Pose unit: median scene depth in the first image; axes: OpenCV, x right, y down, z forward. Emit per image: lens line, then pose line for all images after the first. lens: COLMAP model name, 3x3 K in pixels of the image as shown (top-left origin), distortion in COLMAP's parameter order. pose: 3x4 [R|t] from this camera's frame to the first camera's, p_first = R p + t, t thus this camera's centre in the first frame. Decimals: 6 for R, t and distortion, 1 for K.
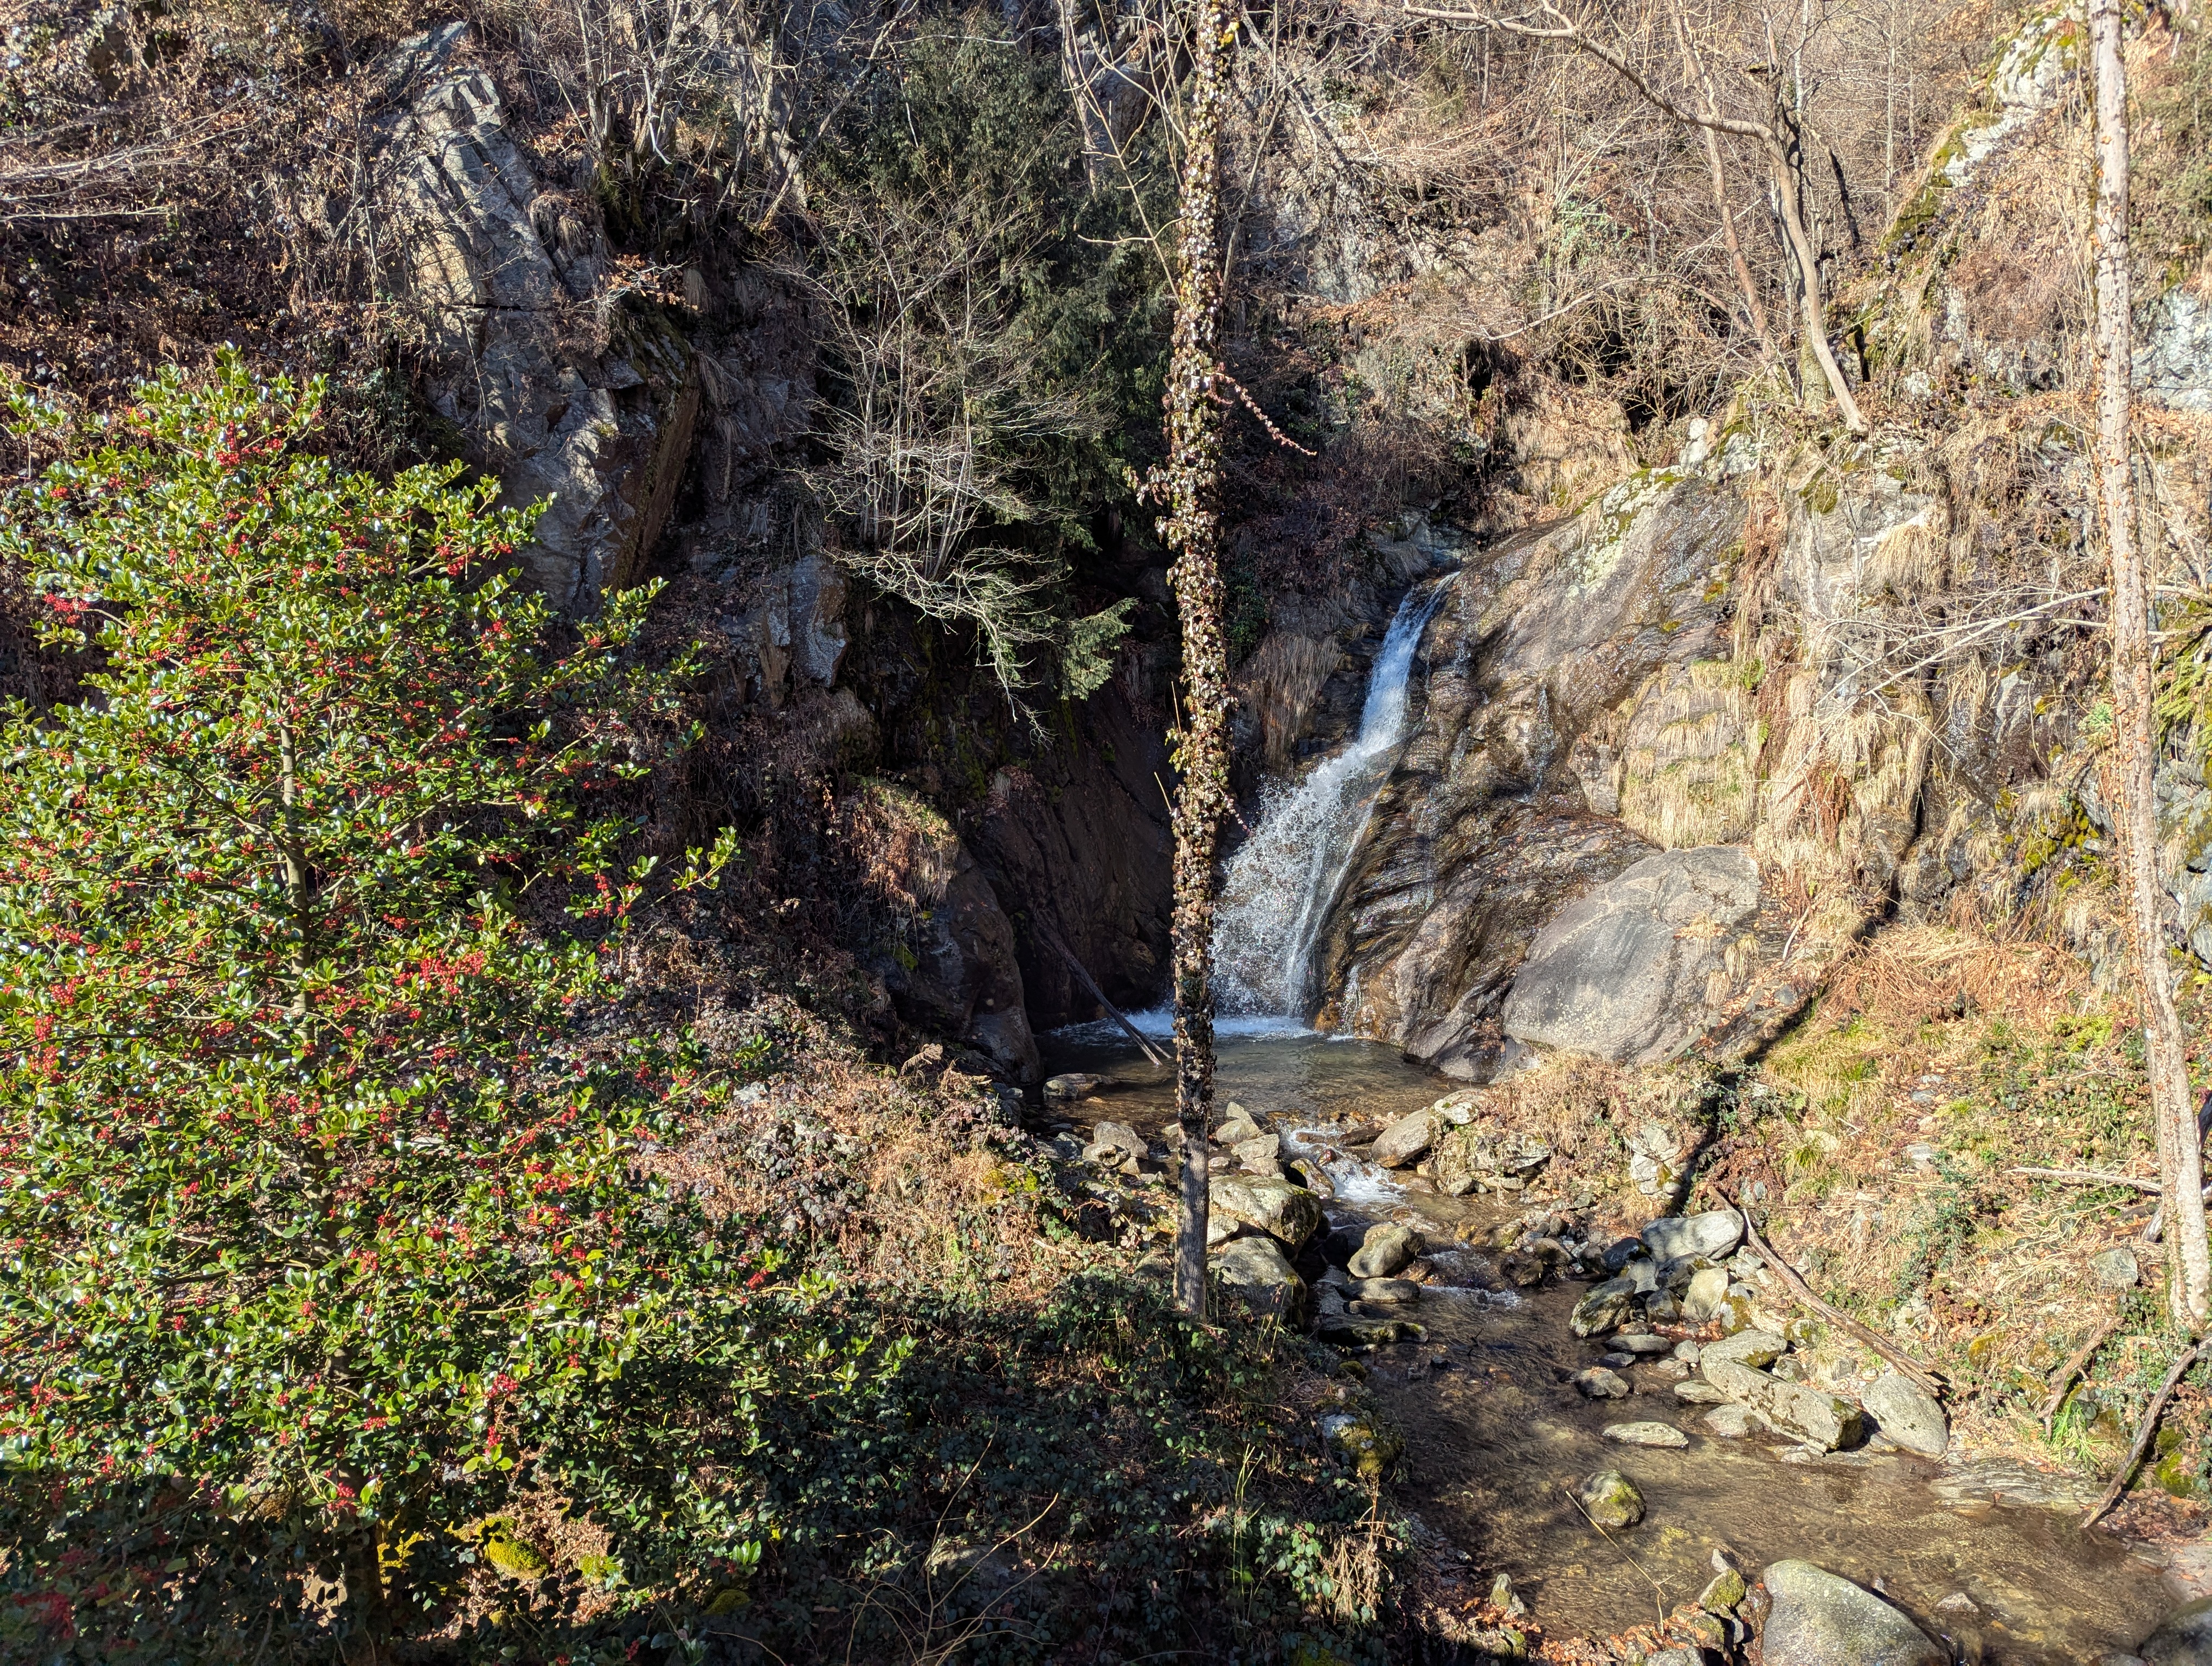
lens RADIAL K [[1538.9, 0, 1116.4], [0, 1538.9, 817.8], [0, 0, 1]] dist [0.026395, -0.007323]
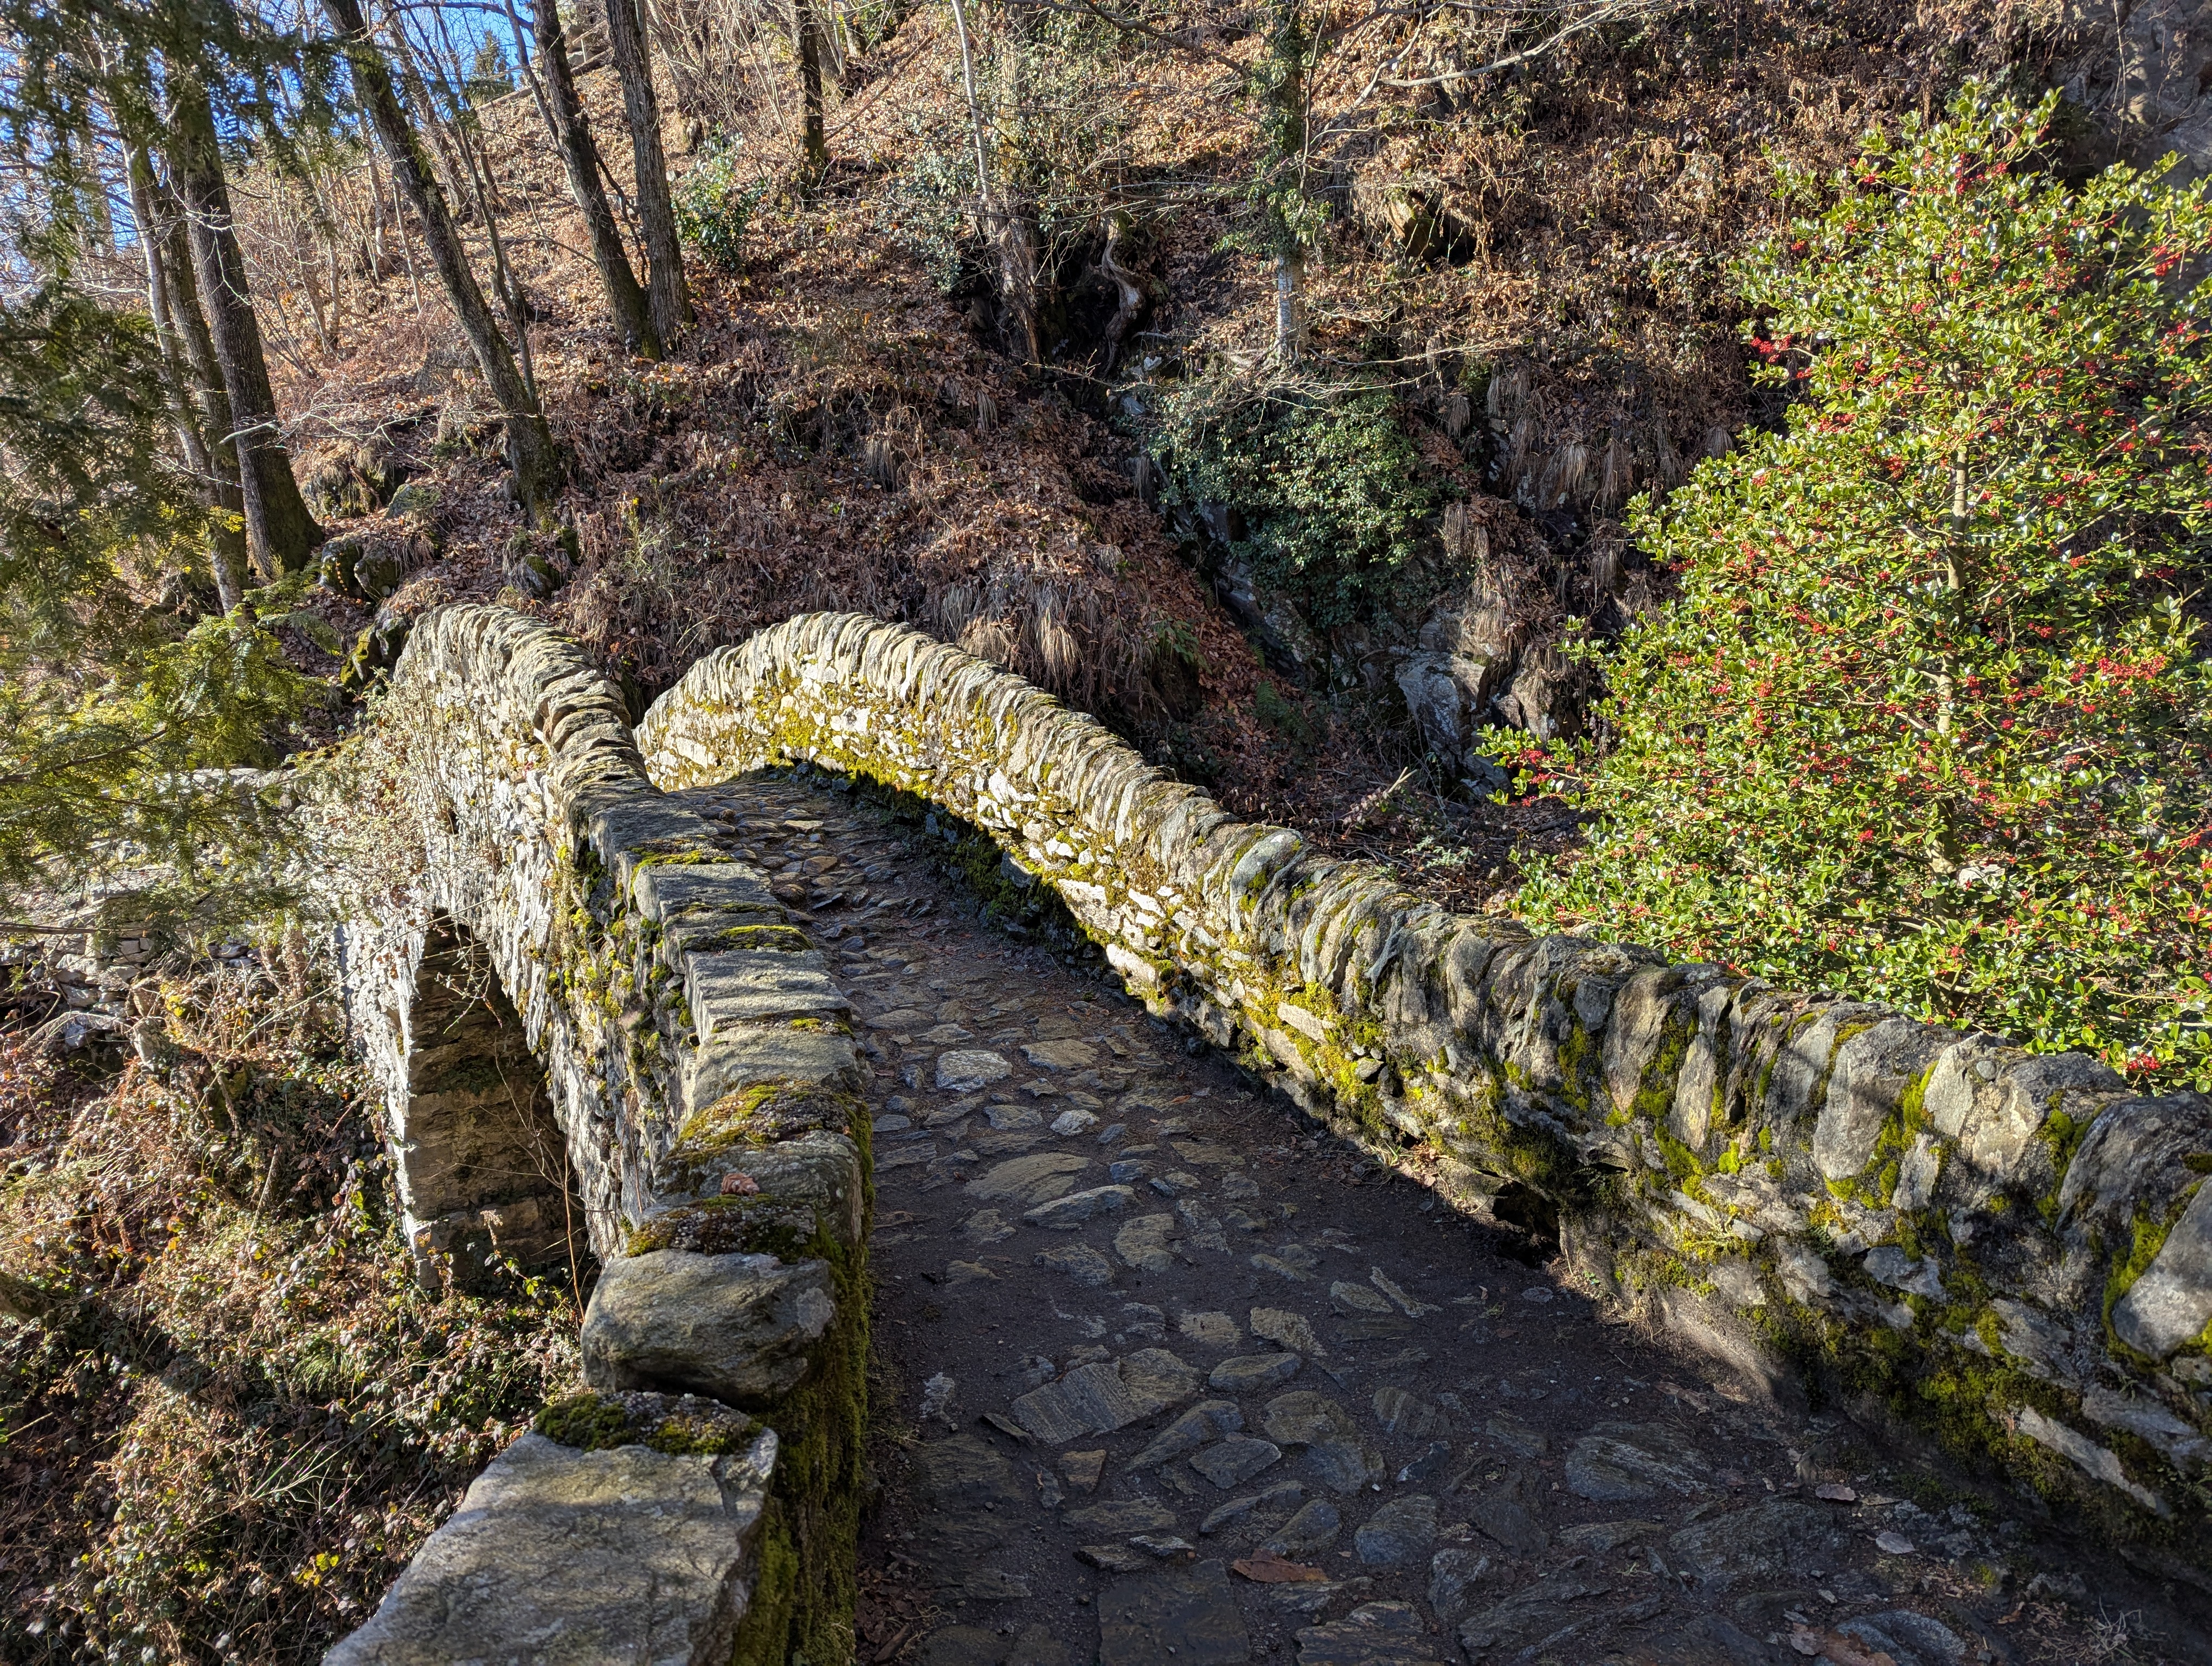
lens RADIAL K [[1538.9, 0, 1116.4], [0, 1538.9, 817.8], [0, 0, 1]] dist [0.026395, -0.007323]
pose [[0.617791, 0.148645, -0.772165, -0.022936], [-0.017844, 0.984368, 0.175219, 0.019698], [0.786140, -0.094470, 0.610786, -0.152809]]
